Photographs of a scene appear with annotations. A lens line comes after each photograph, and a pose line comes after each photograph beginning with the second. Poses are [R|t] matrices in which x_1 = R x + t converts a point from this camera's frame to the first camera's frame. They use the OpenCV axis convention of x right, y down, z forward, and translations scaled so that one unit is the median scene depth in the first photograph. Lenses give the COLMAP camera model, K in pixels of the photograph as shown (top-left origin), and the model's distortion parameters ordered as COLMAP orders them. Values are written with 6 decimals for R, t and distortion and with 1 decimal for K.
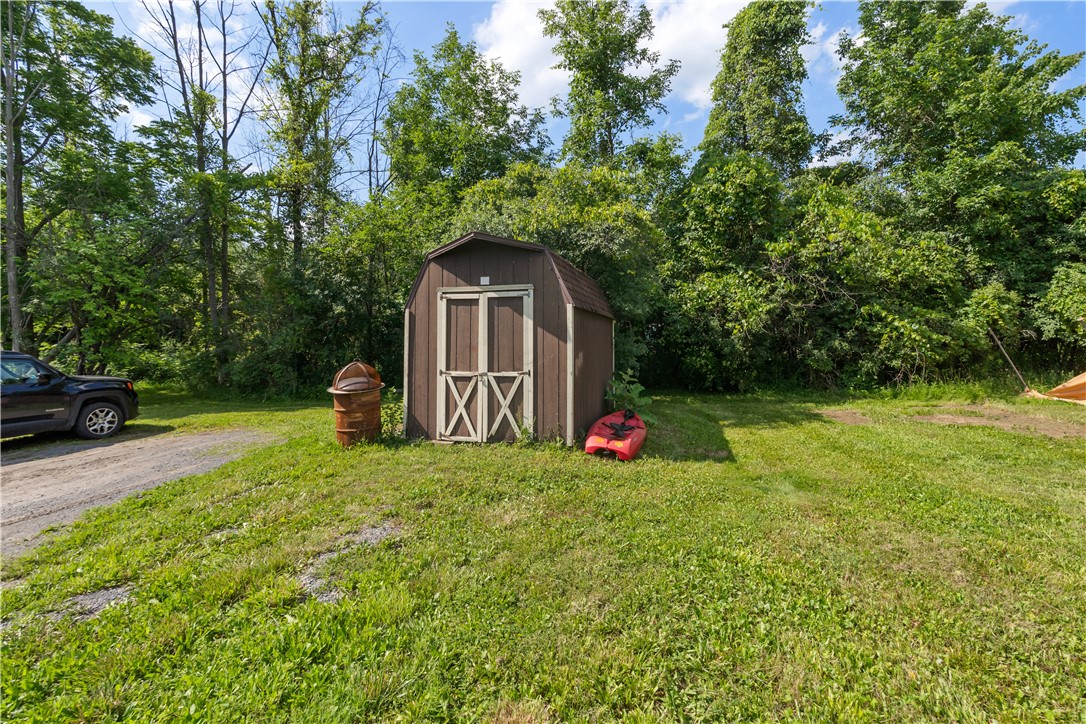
lens RADIAL K [[482.3, 0, 543.9], [0, 482.3, 359.1], [0, 0, 1]] dist [-0.003821, -0.000175]
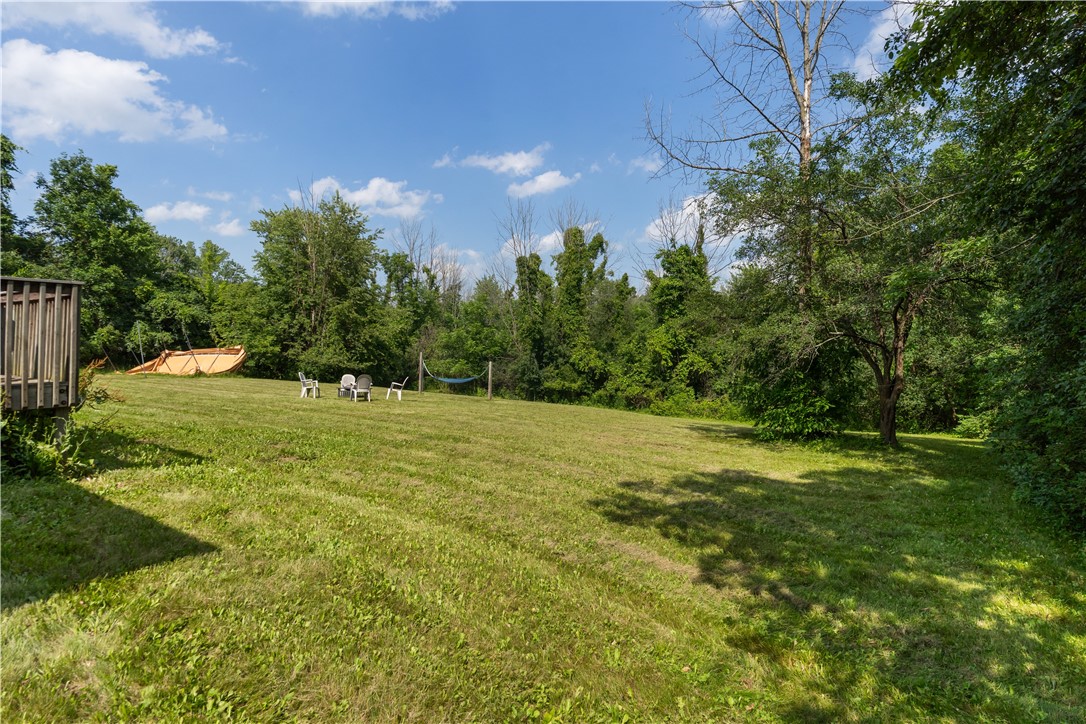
lens RADIAL K [[555.4, 0, 544.5], [0, 555.4, 353.5], [0, 0, 1]] dist [-0.001078, 0.000459]
pose [[0.290465, 0.055406, 0.955280, -0.945620], [0.014175, 0.997964, -0.062192, 0.161298], [-0.956781, 0.031606, 0.289088, -1.694467]]
